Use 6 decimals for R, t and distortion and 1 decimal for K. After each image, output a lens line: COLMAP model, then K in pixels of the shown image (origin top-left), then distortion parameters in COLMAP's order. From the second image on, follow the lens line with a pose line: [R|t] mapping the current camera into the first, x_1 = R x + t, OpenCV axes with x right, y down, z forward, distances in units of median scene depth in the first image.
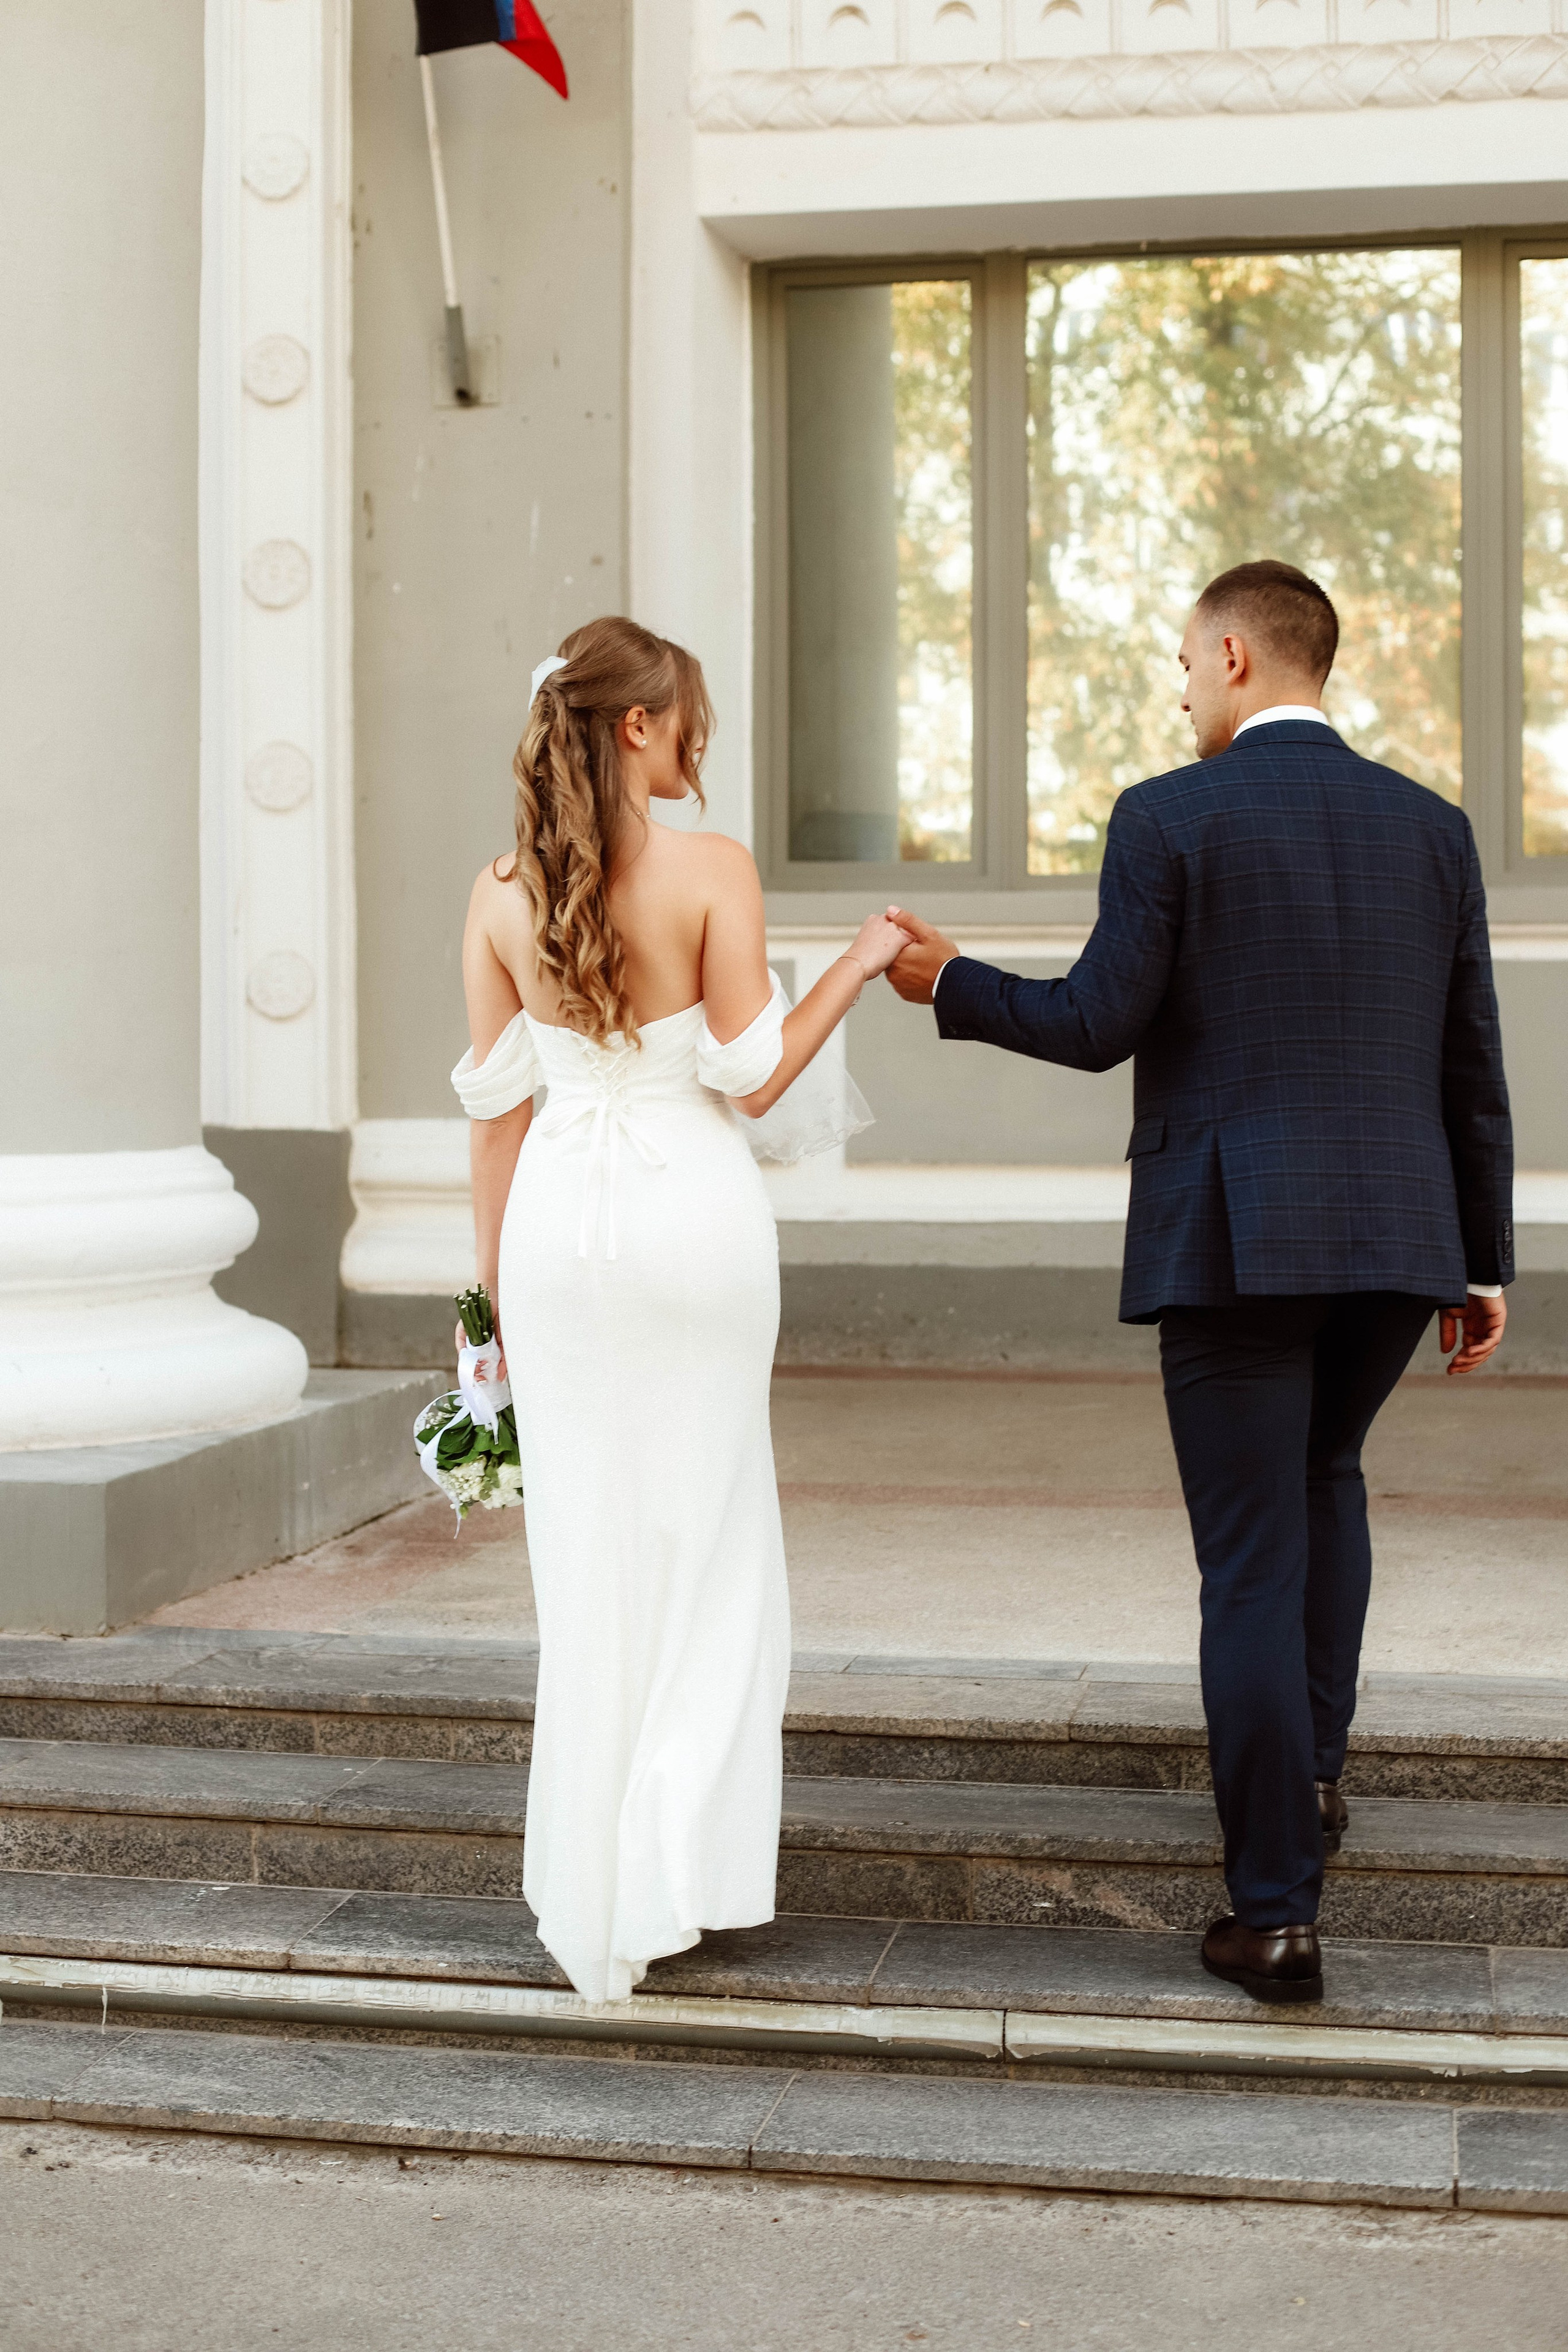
lens RADIAL K [[3465.8, 0, 725.8], [0, 3465.8, 1139.7], [0, 0, 1]] dist [-0.113428, 0.000000]
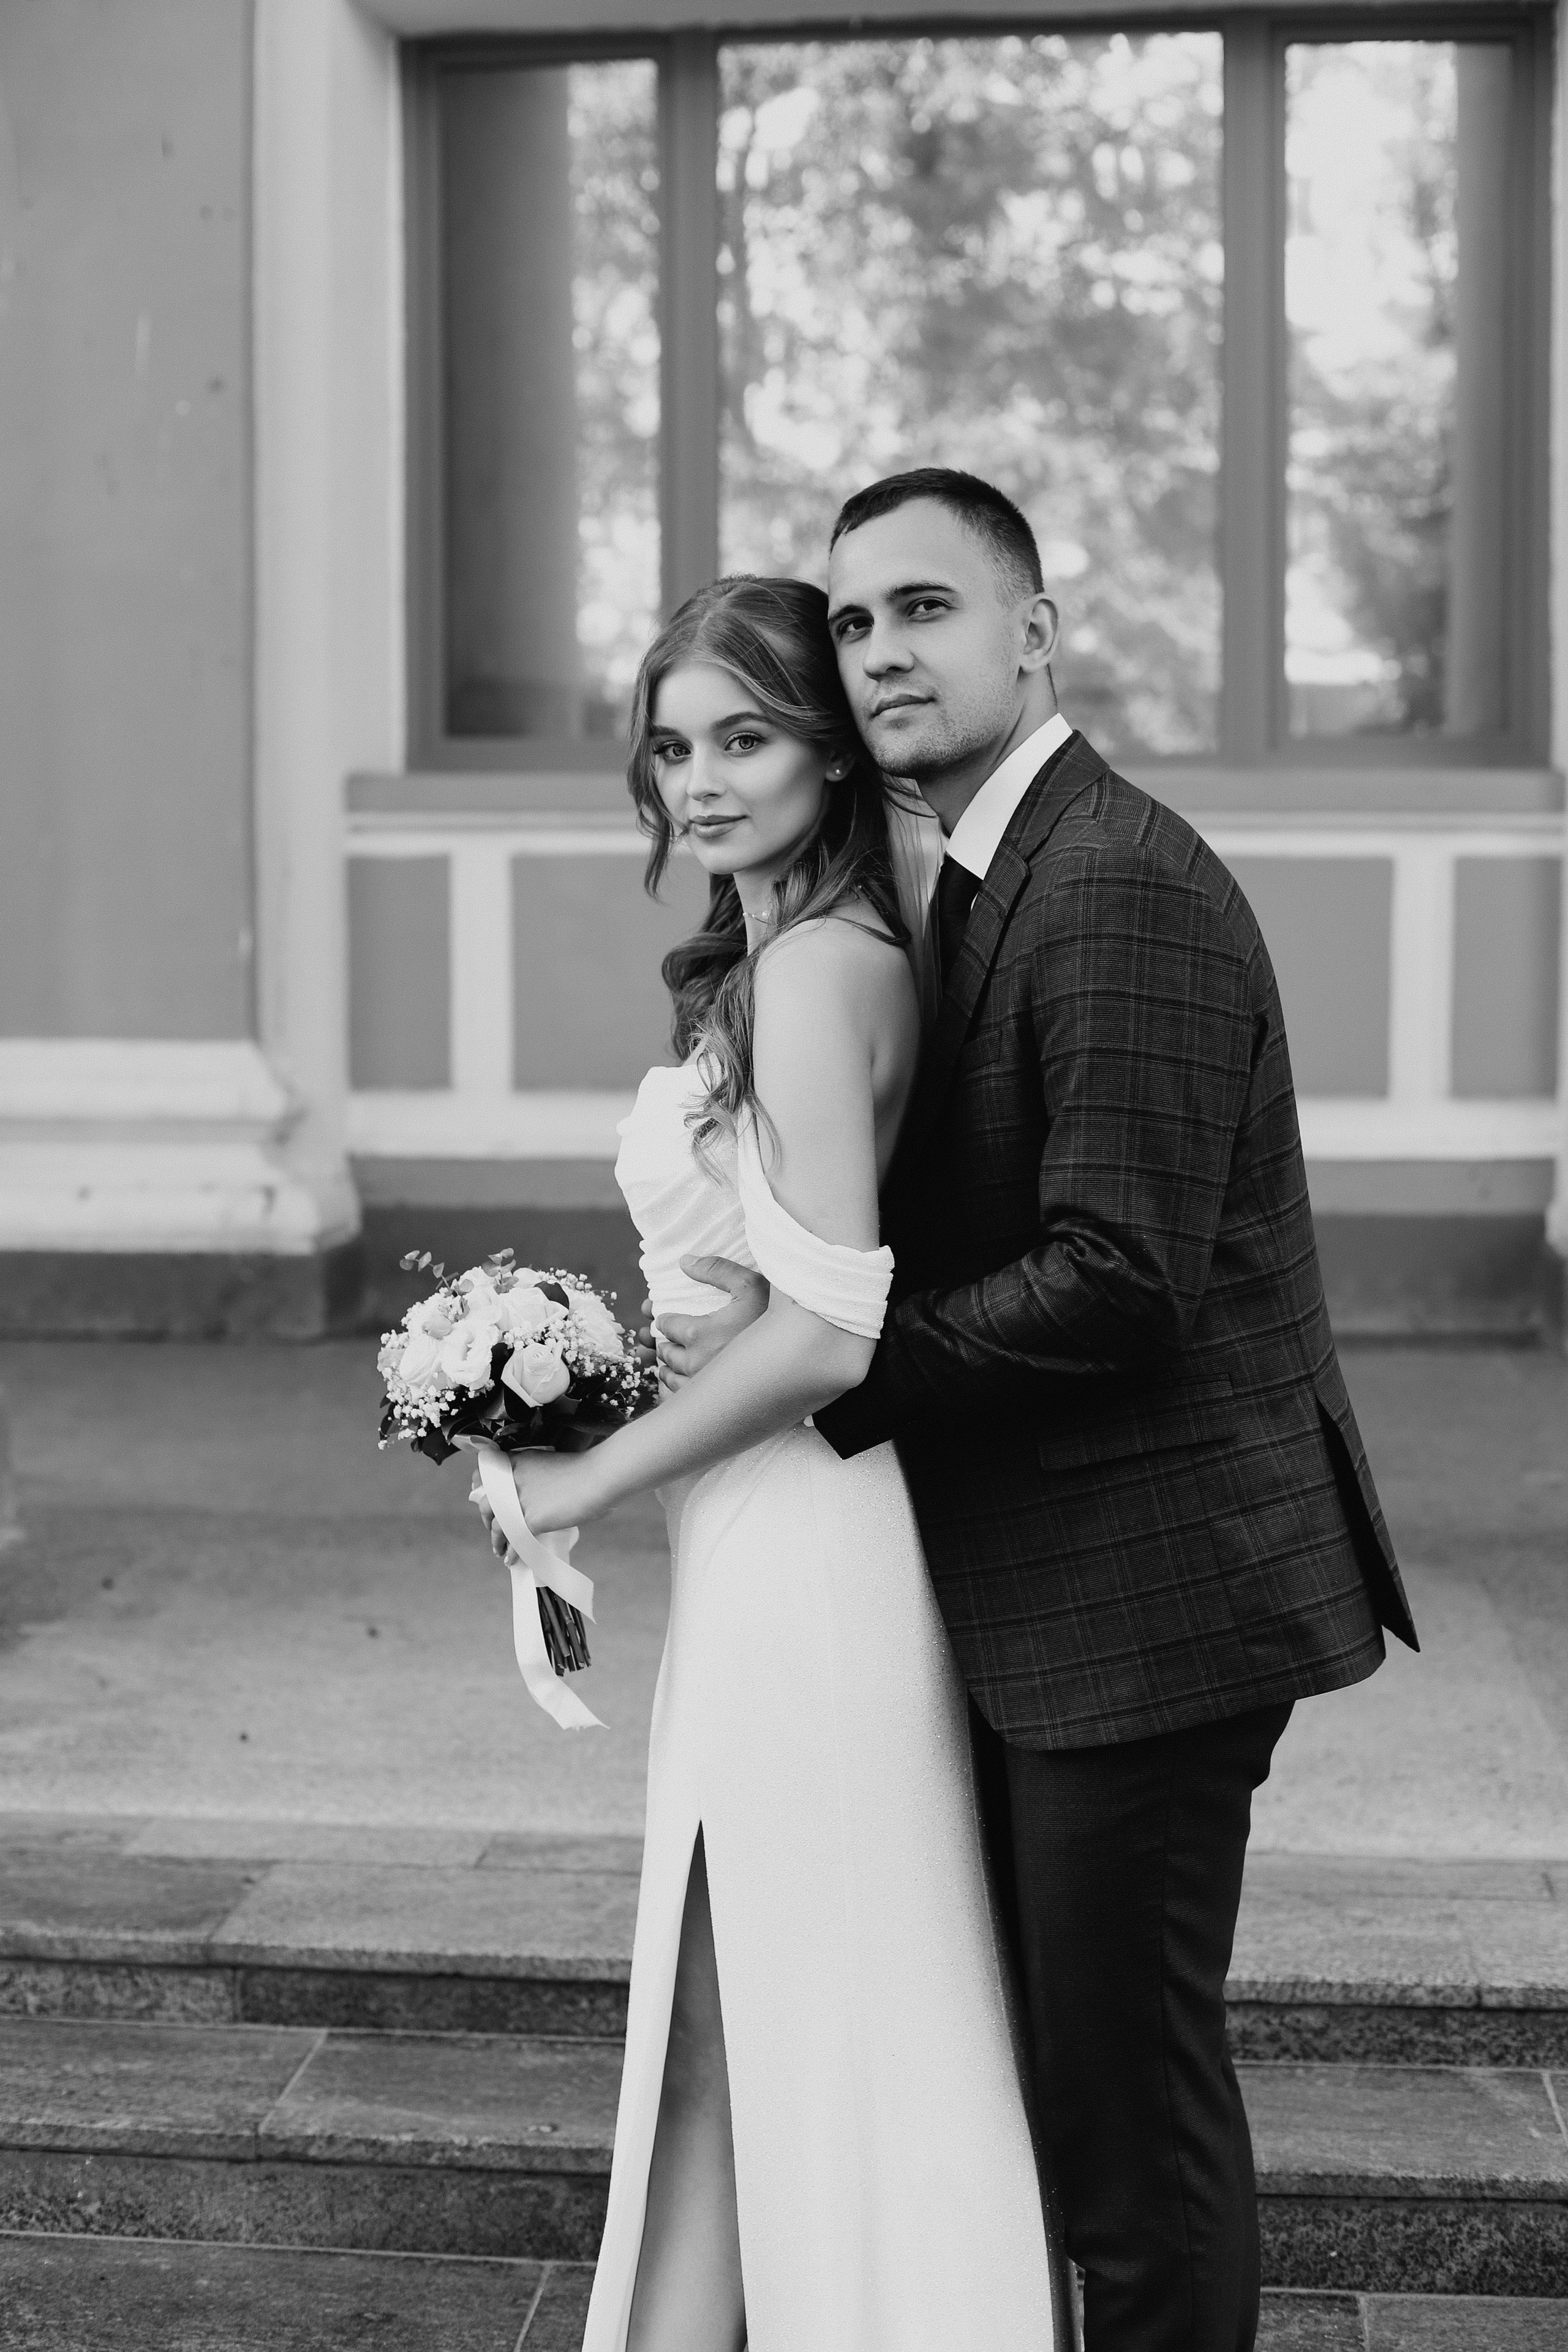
lens RADIAL K [[3465.8, 0, 740.0], [0, 3465.8, 1183.5], [0, 0, 1]] dist [-0.113428, 0.000000]
pose [[0.995848, -0.008458, 0.090635, 0.024885], [0.003381, 0.998424, 0.056021, -0.035727], [-0.090966, -0.055482, 0.994307, 0.264348]]
